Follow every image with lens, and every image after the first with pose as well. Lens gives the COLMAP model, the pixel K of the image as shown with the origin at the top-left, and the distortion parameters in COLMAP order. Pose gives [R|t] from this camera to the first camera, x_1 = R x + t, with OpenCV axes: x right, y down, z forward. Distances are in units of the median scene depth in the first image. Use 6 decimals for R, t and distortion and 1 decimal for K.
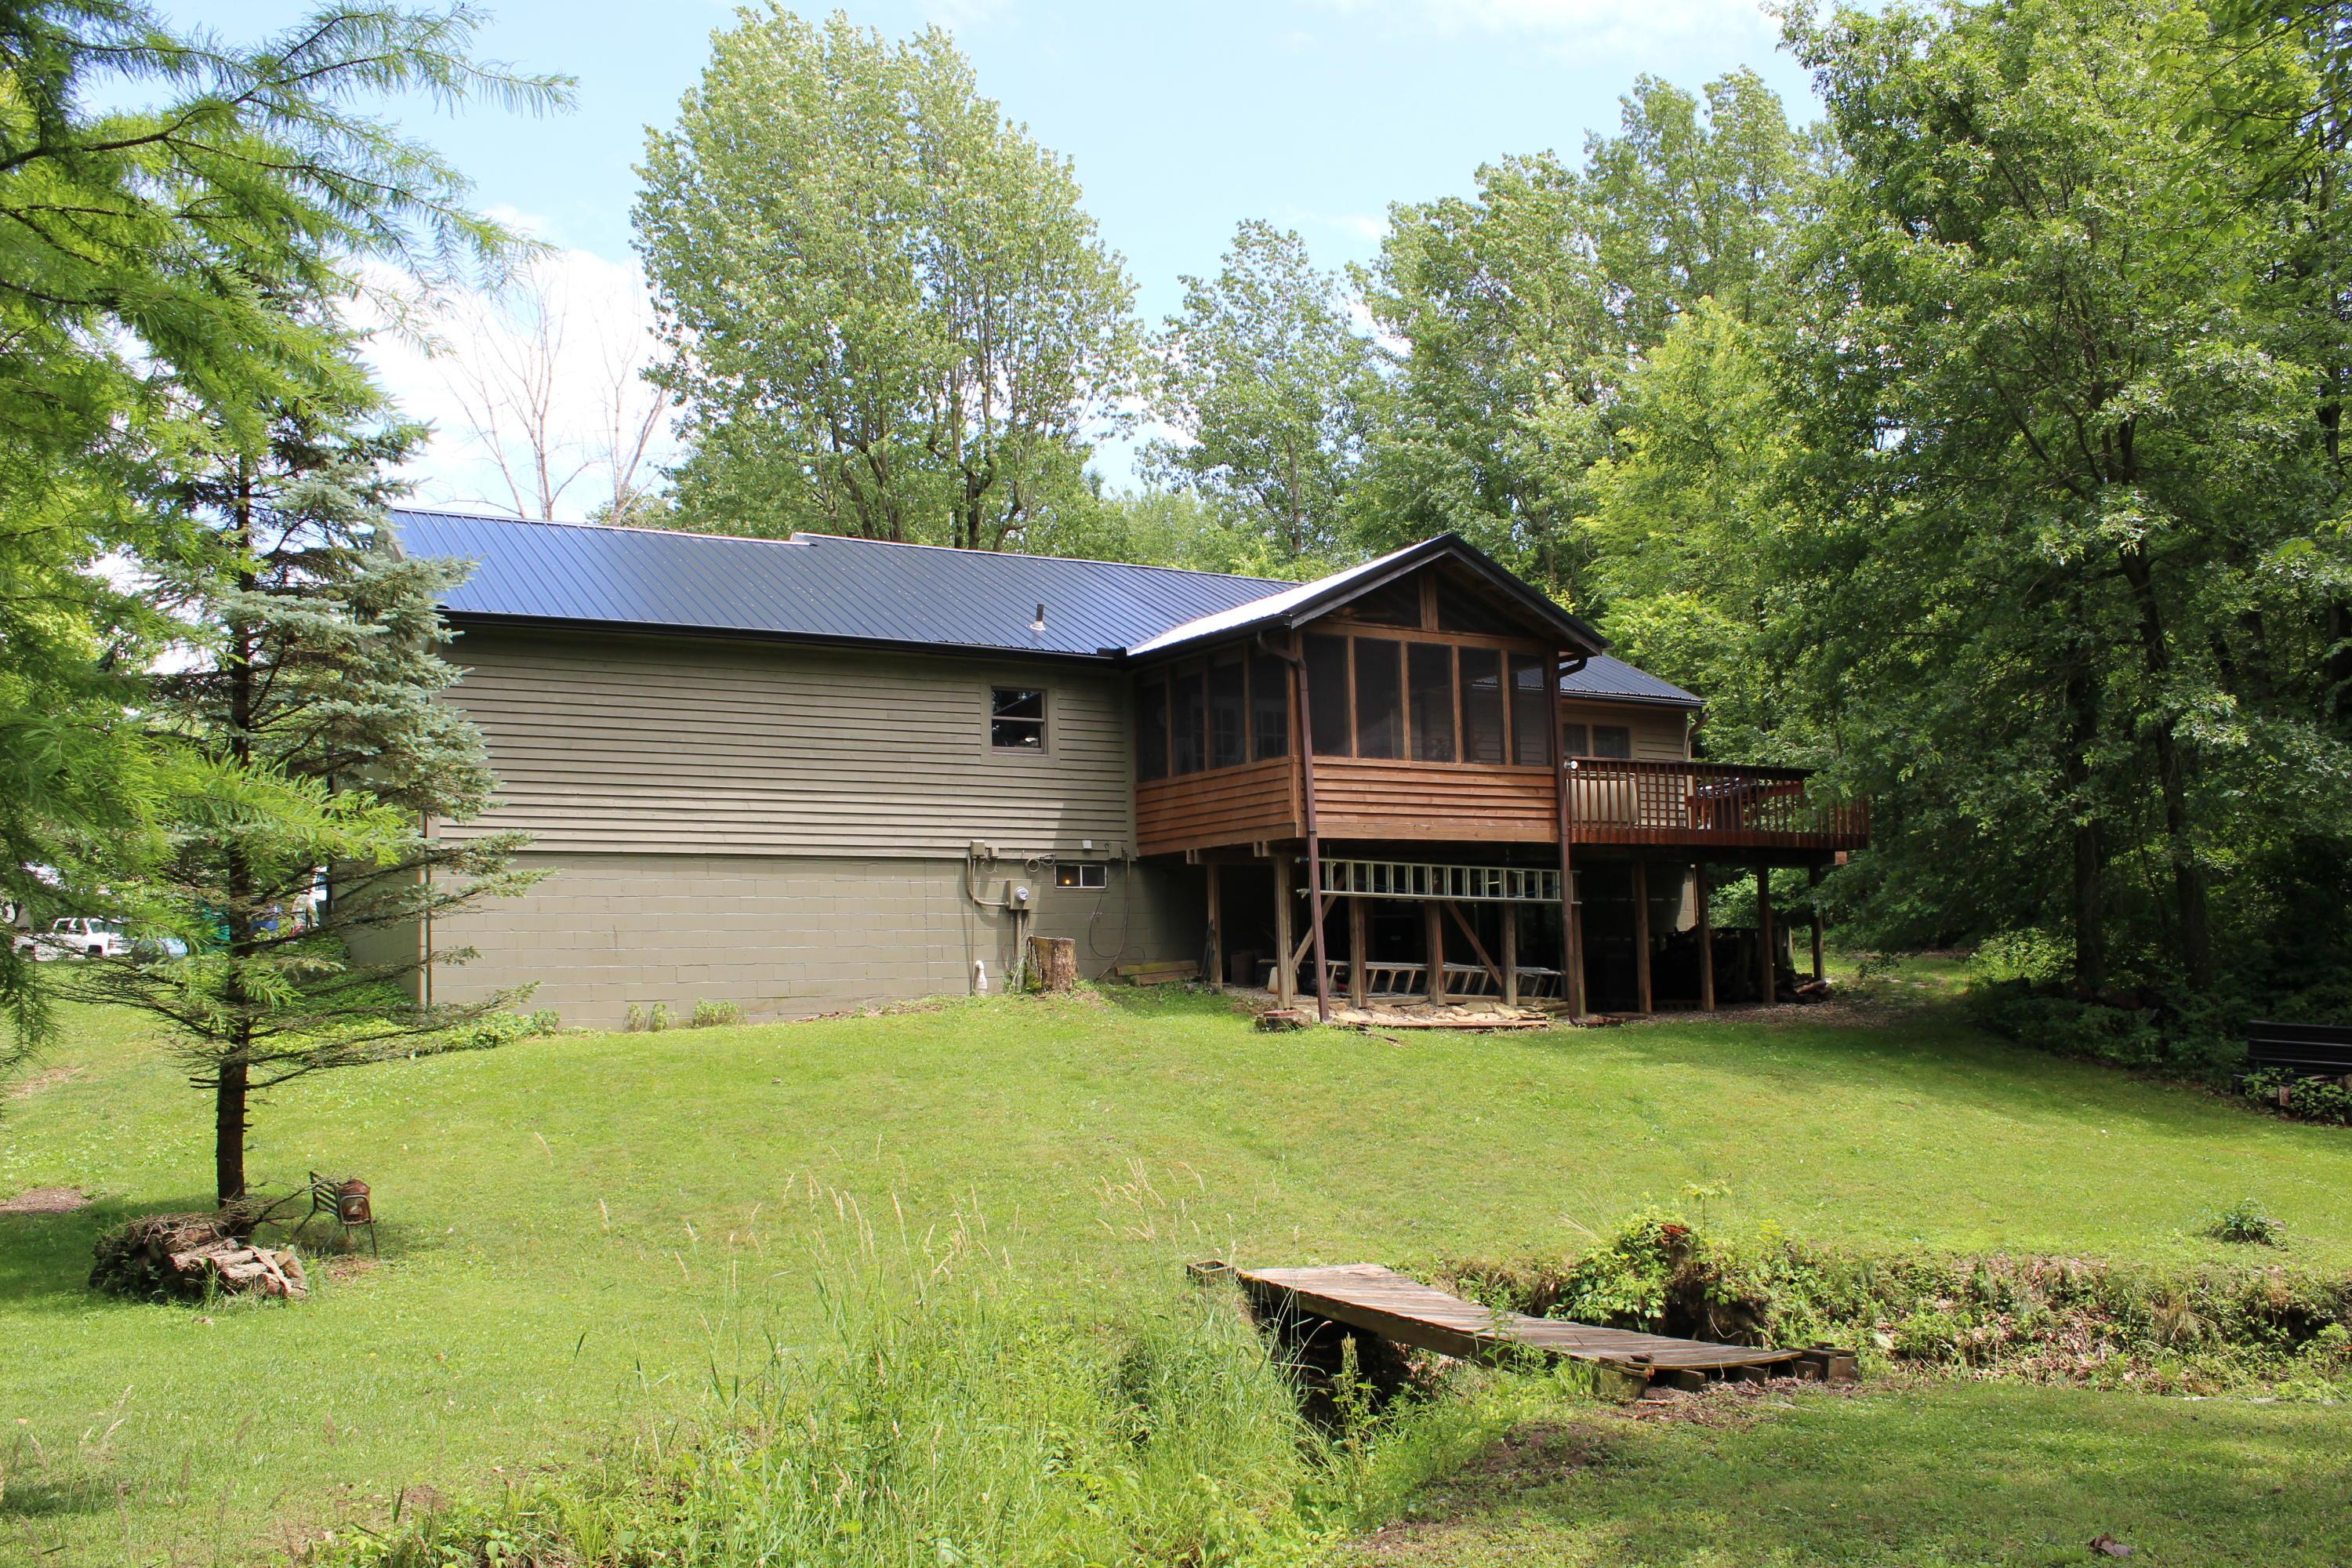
lens RADIAL K [[1974.8, 0, 1176.0], [0, 1974.8, 784.0], [0, 0, 1]] dist [-0.160863, 0.093244]
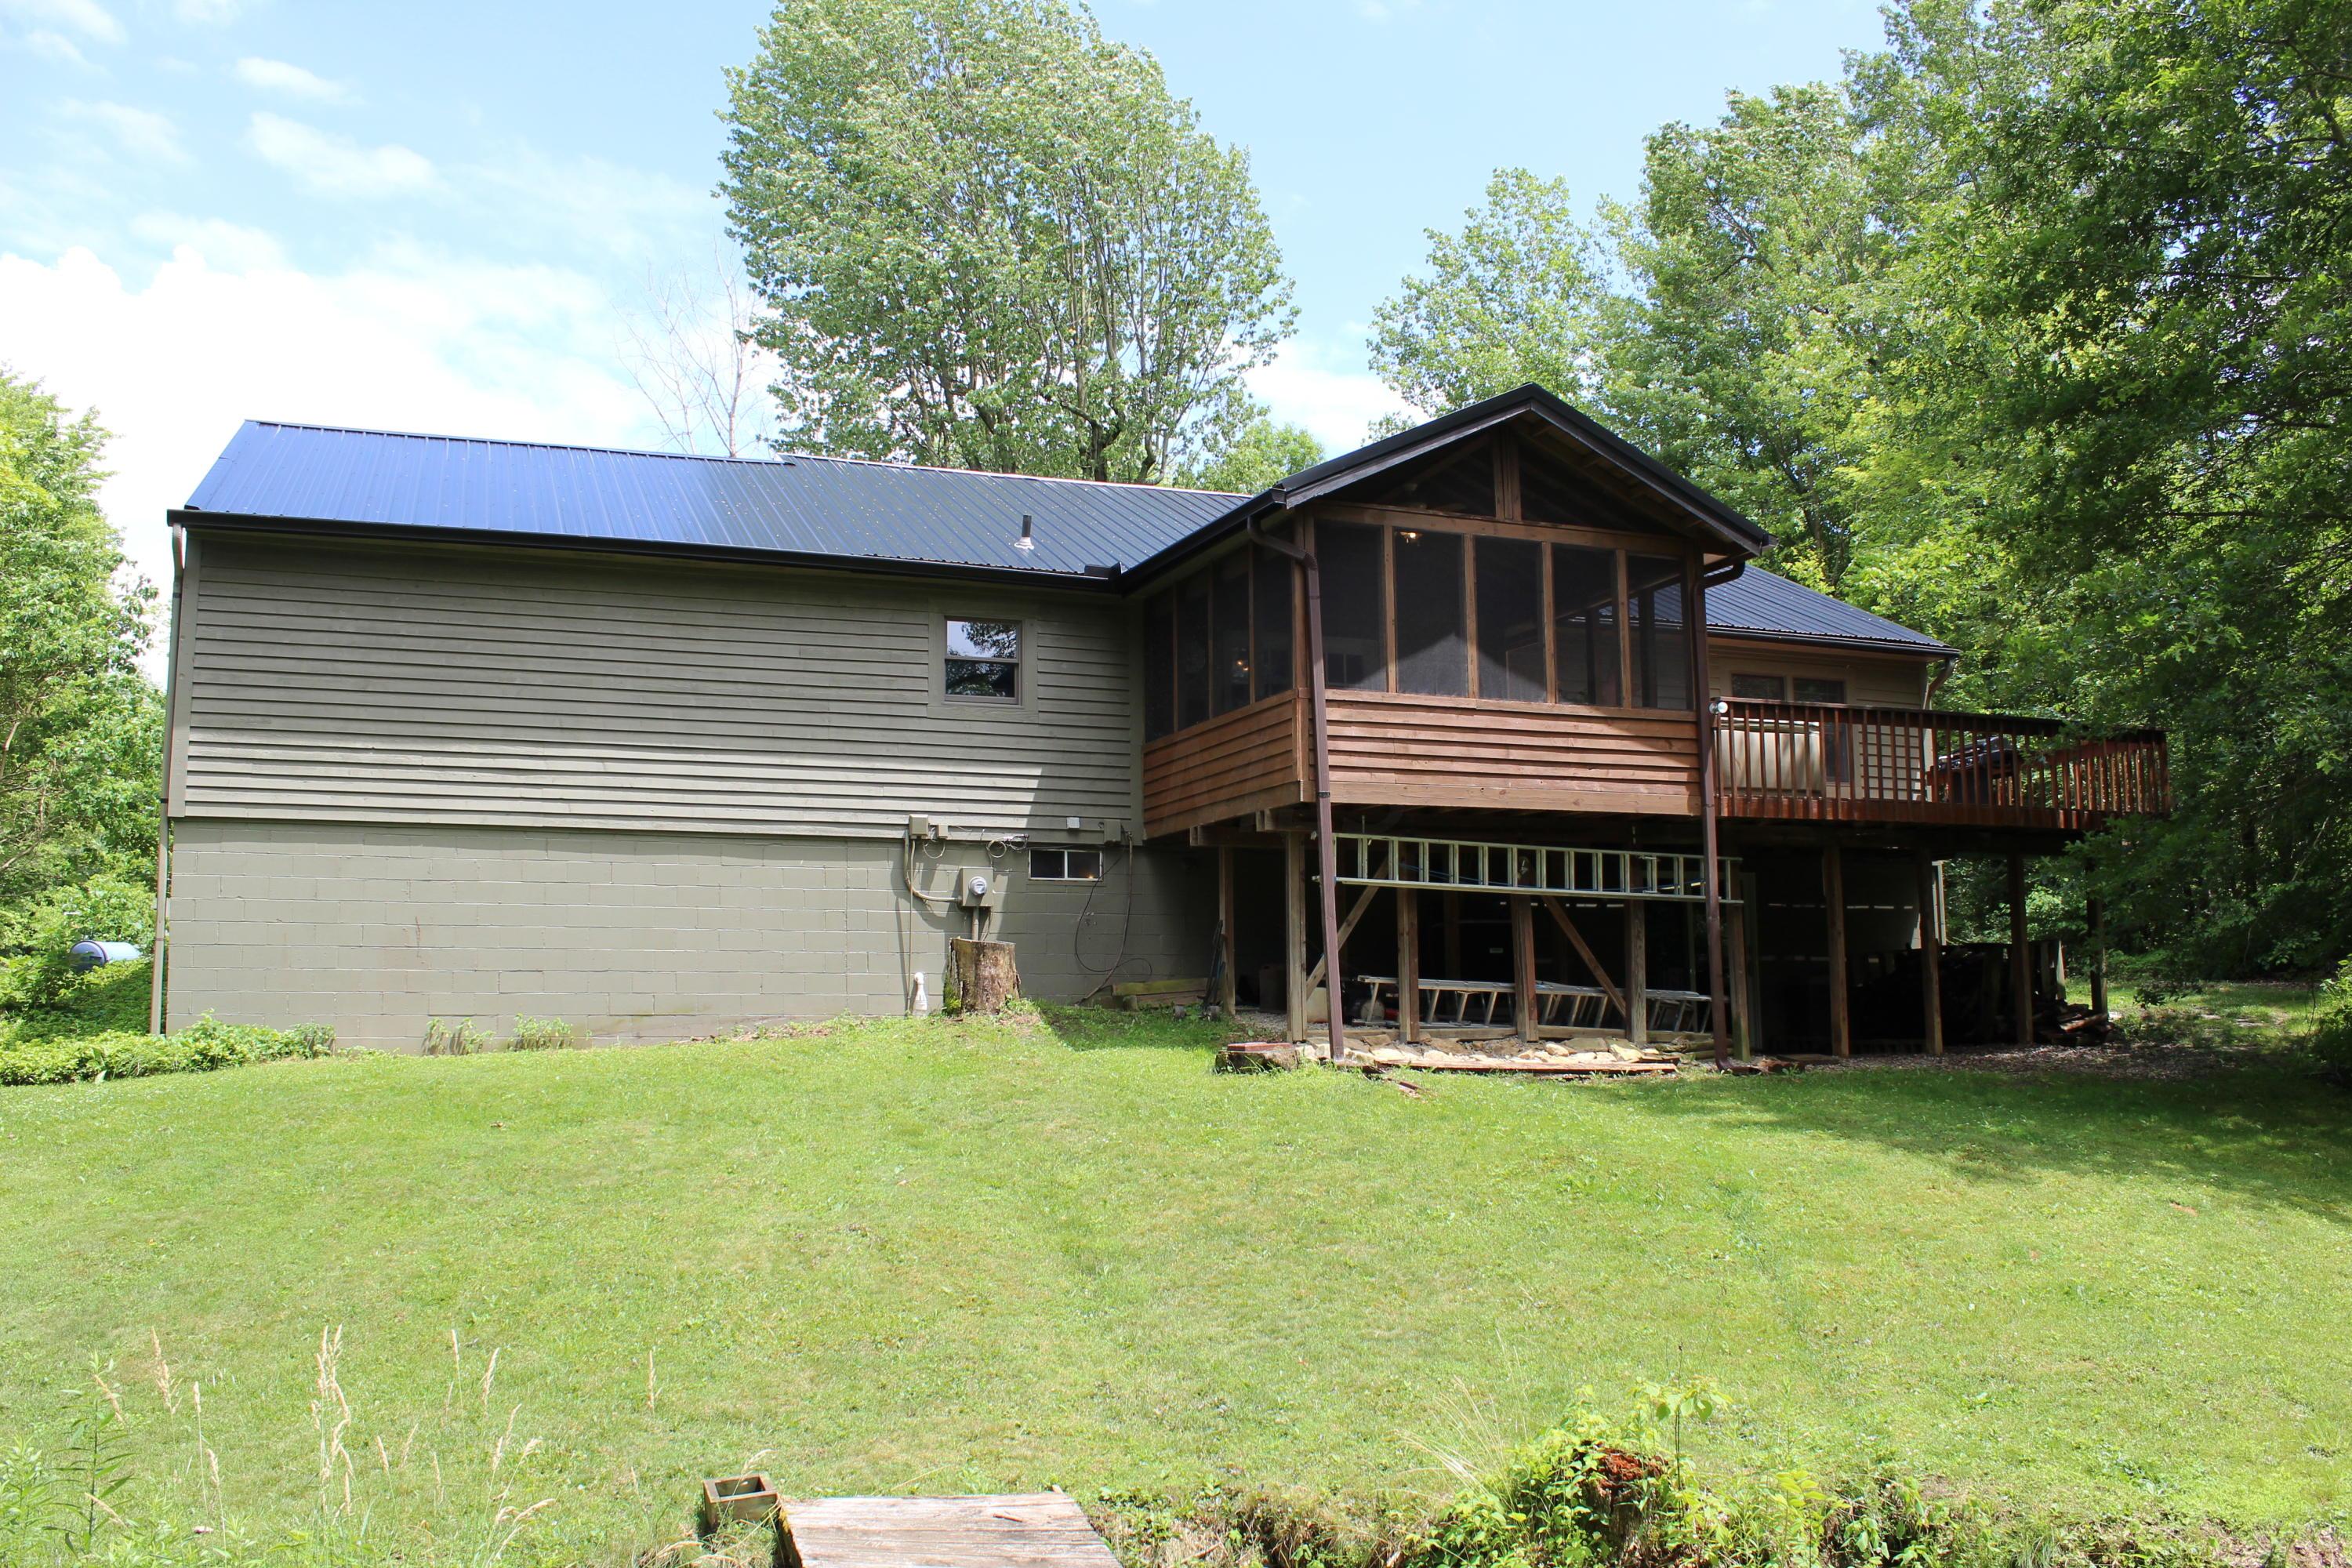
lens RADIAL K [[1974.8, 0, 1176.0], [0, 1974.8, 784.0], [0, 0, 1]] dist [-0.160863, 0.093244]
pose [[0.985137, -0.005898, -0.171668, 0.129877], [0.002464, 0.999793, -0.020212, 0.032521], [0.171751, 0.019488, 0.984948, 0.267236]]
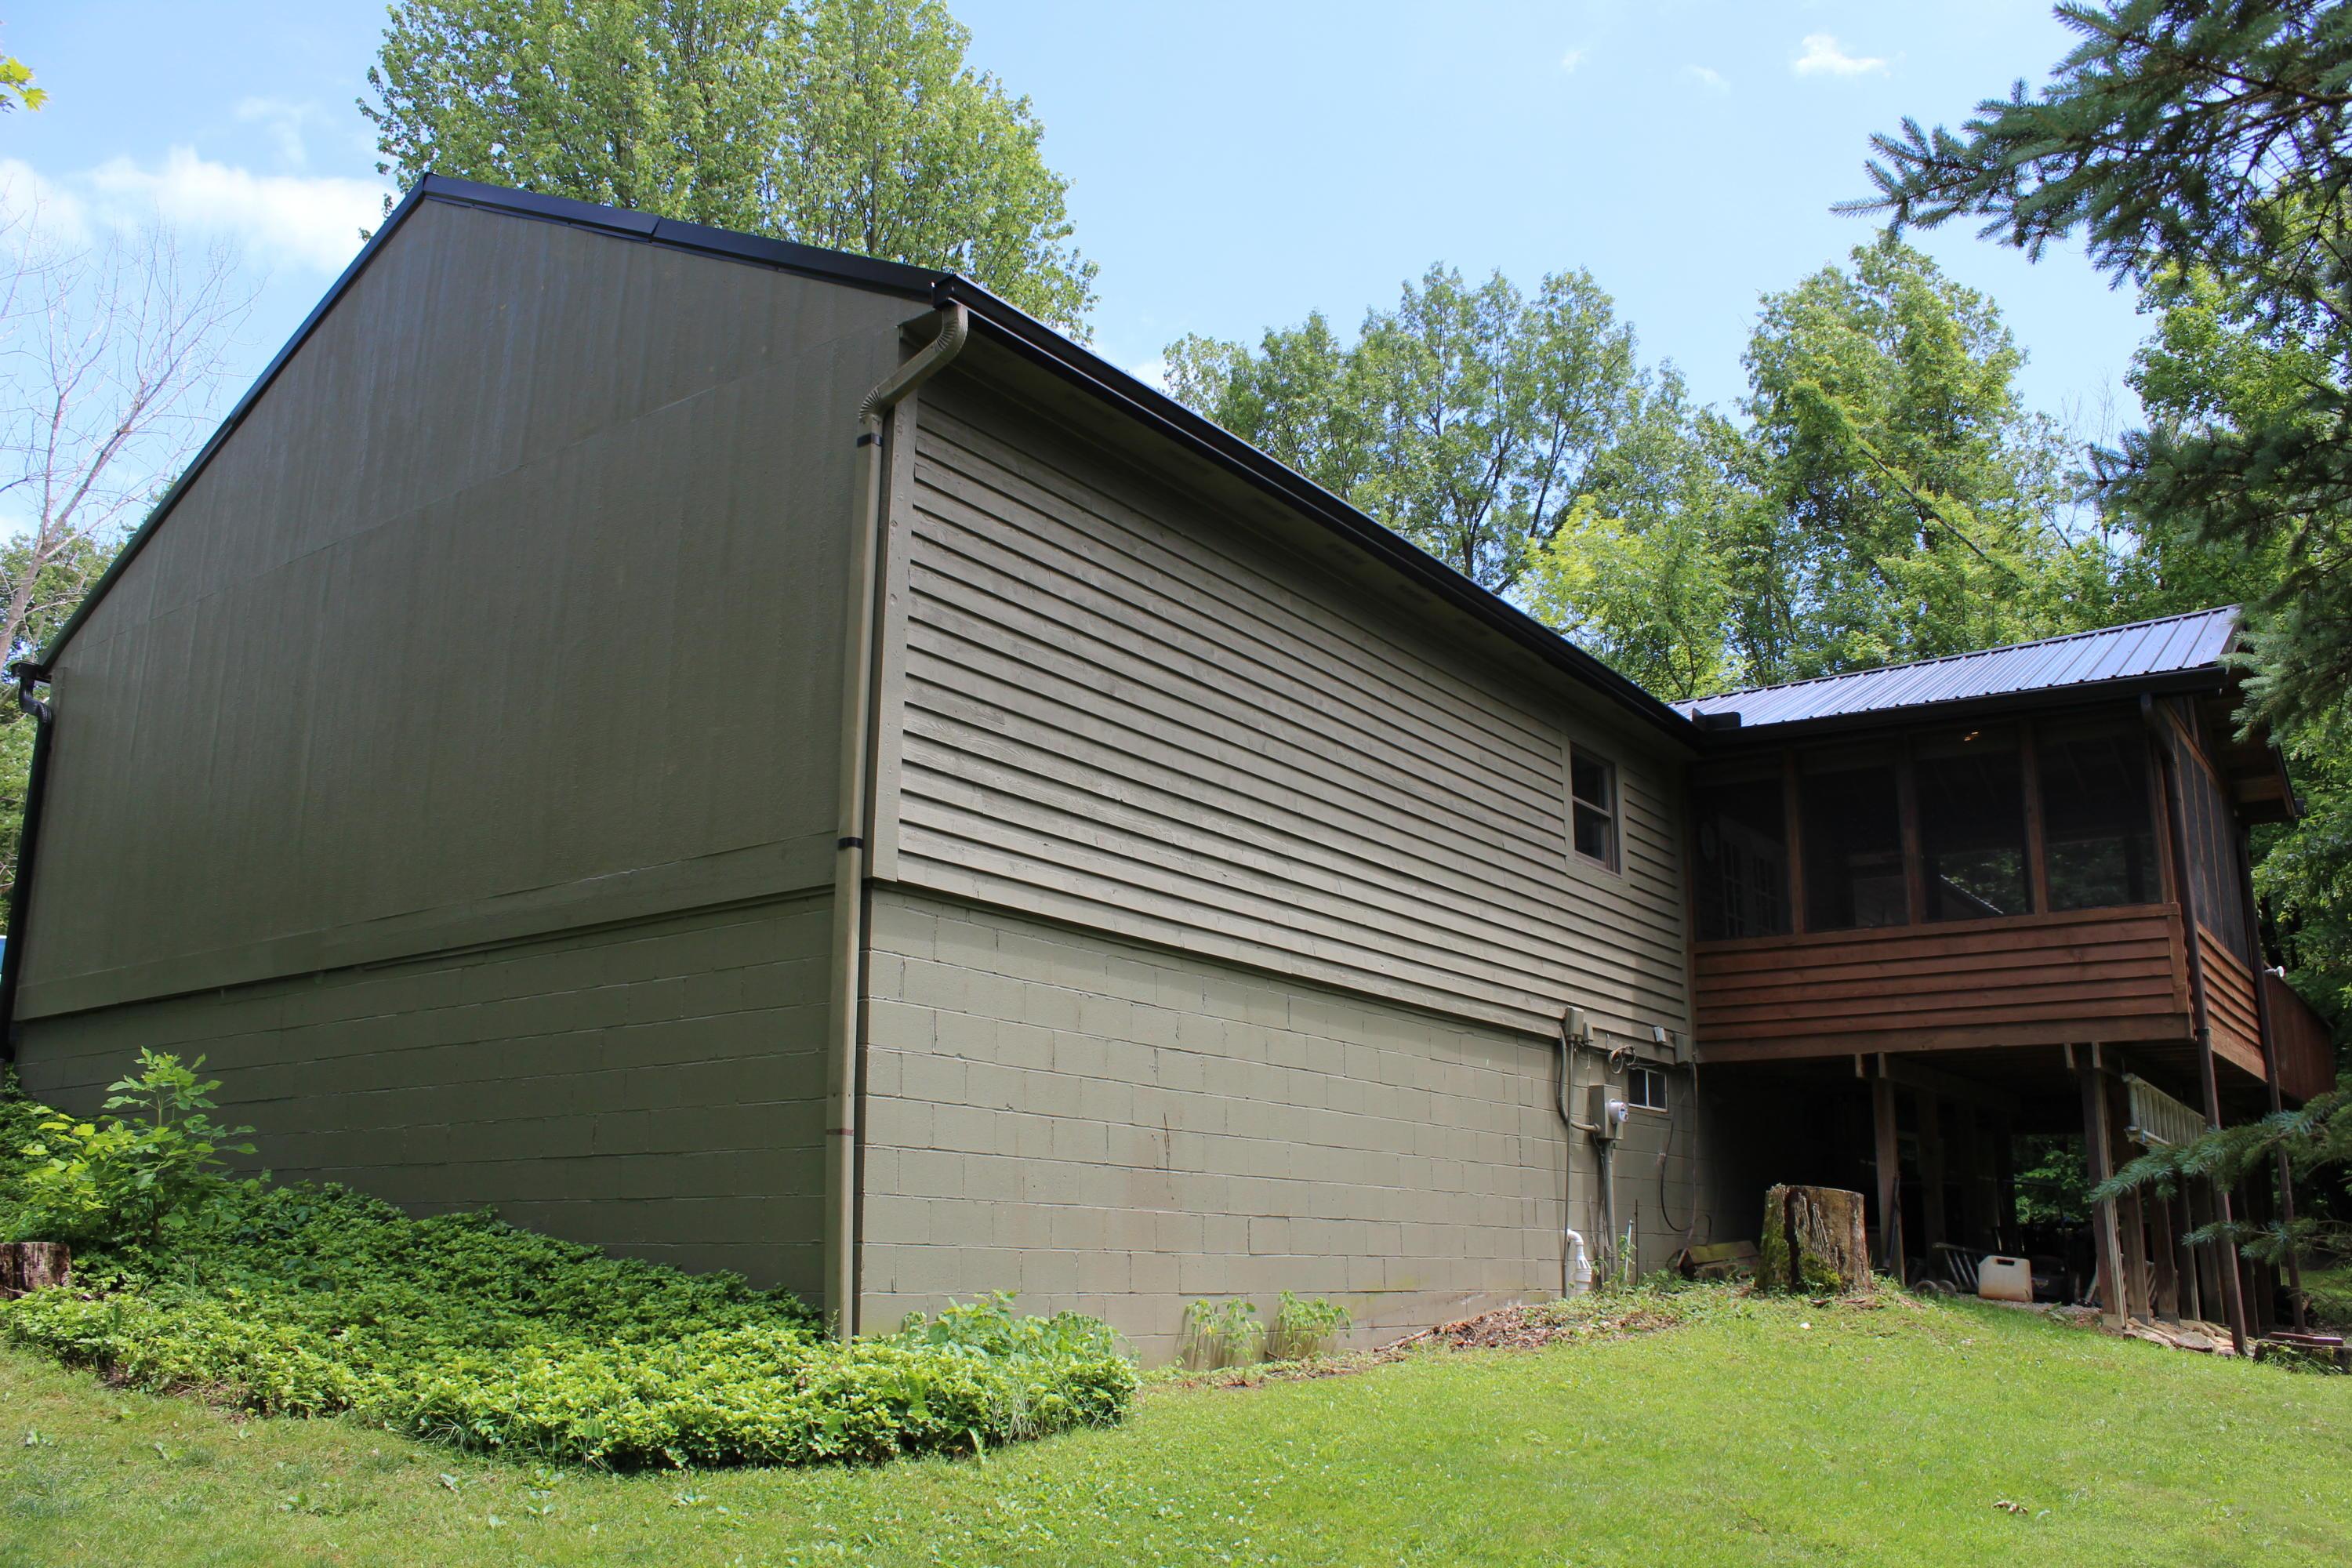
lens RADIAL K [[1974.8, 0, 1176.0], [0, 1974.8, 784.0], [0, 0, 1]] dist [-0.160863, 0.093244]
pose [[0.918386, 0.136748, 0.371306, -0.417246], [-0.083961, 0.984362, -0.154863, 0.061663], [-0.386676, 0.111049, 0.915505, 0.540595]]
